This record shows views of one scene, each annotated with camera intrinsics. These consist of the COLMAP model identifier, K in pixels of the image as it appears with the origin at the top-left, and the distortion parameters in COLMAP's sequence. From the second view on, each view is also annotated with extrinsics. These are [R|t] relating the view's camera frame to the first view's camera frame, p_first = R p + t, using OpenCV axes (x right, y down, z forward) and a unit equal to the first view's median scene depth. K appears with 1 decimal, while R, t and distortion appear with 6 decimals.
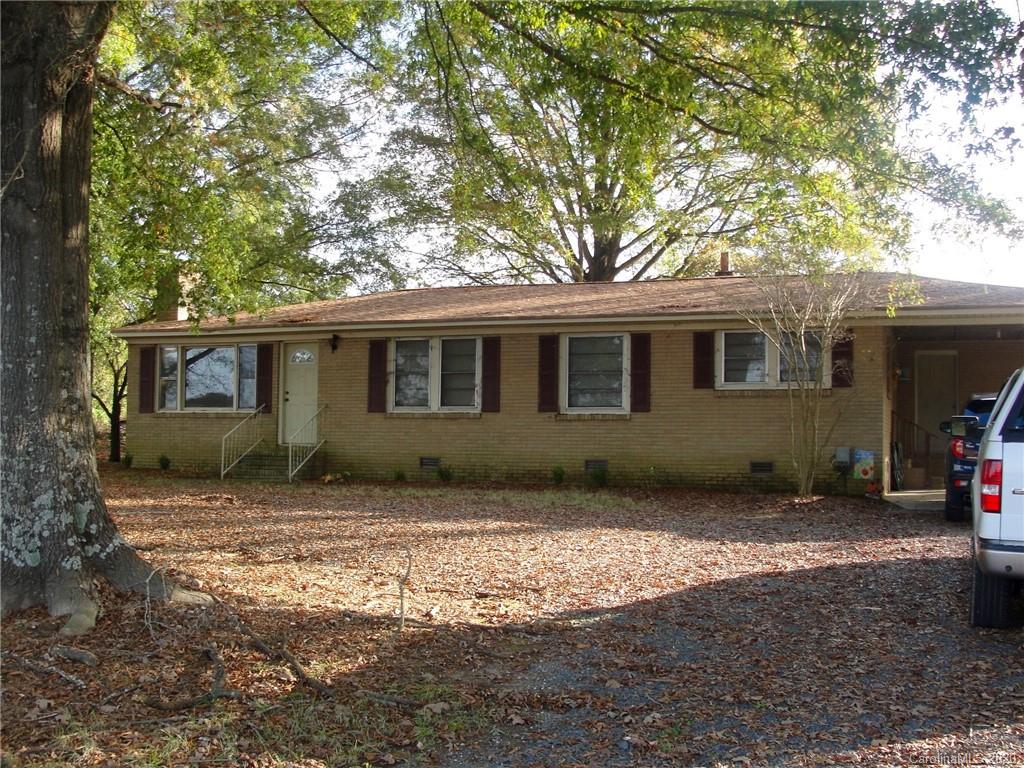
lens RADIAL K [[1165.9, 0, 512.0], [0, 1165.9, 384.0], [0, 0, 1]] dist [-0.194781, 0.217522]
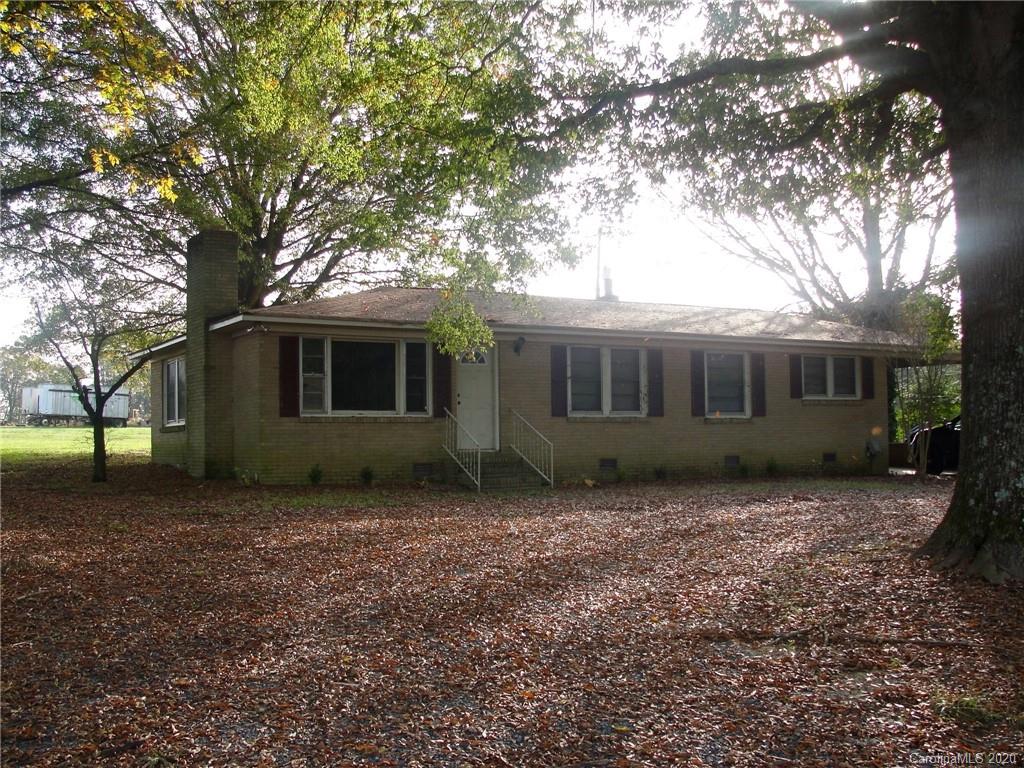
lens RADIAL K [[1165.9, 0, 512.0], [0, 1165.9, 384.0], [0, 0, 1]] dist [-0.194781, 0.217522]
pose [[0.643208, 0.020485, 0.765418, -0.937604], [-0.024000, 0.999690, -0.006587, 0.003836], [-0.765315, -0.014133, 0.643500, 0.385030]]
